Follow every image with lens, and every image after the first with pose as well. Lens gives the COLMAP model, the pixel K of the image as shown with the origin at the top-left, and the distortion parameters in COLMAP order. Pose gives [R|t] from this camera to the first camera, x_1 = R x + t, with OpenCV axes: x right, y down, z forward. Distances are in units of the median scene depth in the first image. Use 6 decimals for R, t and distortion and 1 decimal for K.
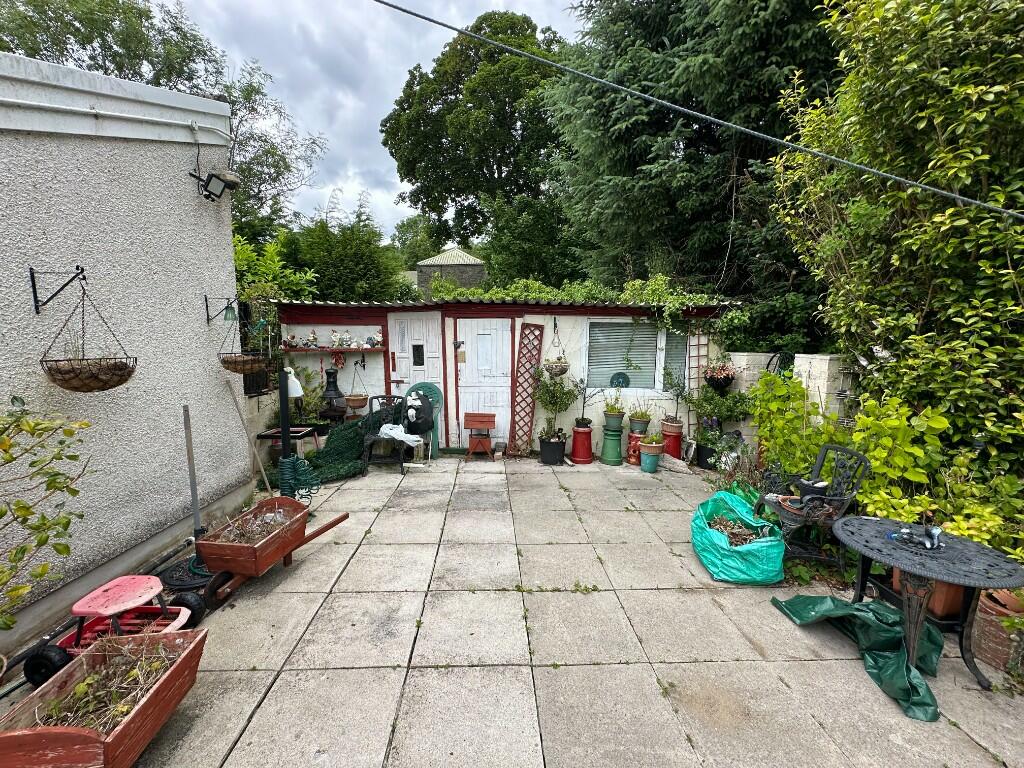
lens RADIAL K [[407.5, 0, 511.4], [0, 407.5, 382.2], [0, 0, 1]] dist [0.000095, -0.000039]
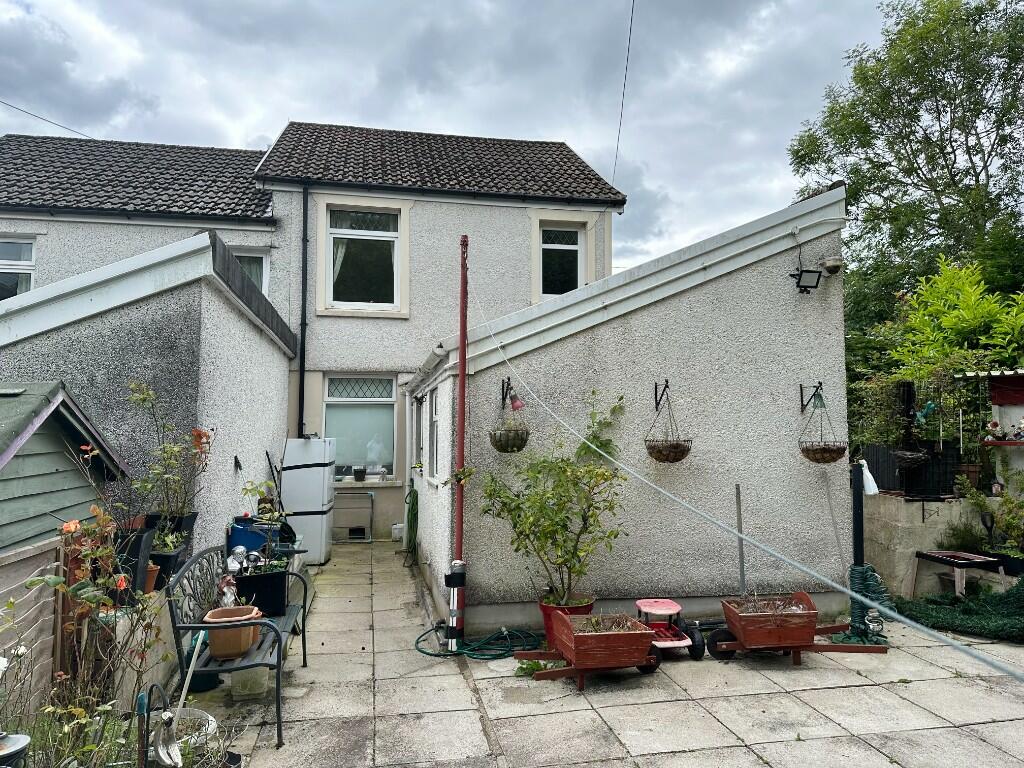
lens RADIAL K [[716.0, 0, 512.0], [0, 716.0, 384.0], [0, 0, 1]] dist [-0.003697, -0.003285]
pose [[0.145146, -0.063988, -0.987339, 0.562850], [-0.101768, 0.991648, -0.079227, 0.000392], [0.984163, 0.111979, 0.137422, 0.026303]]
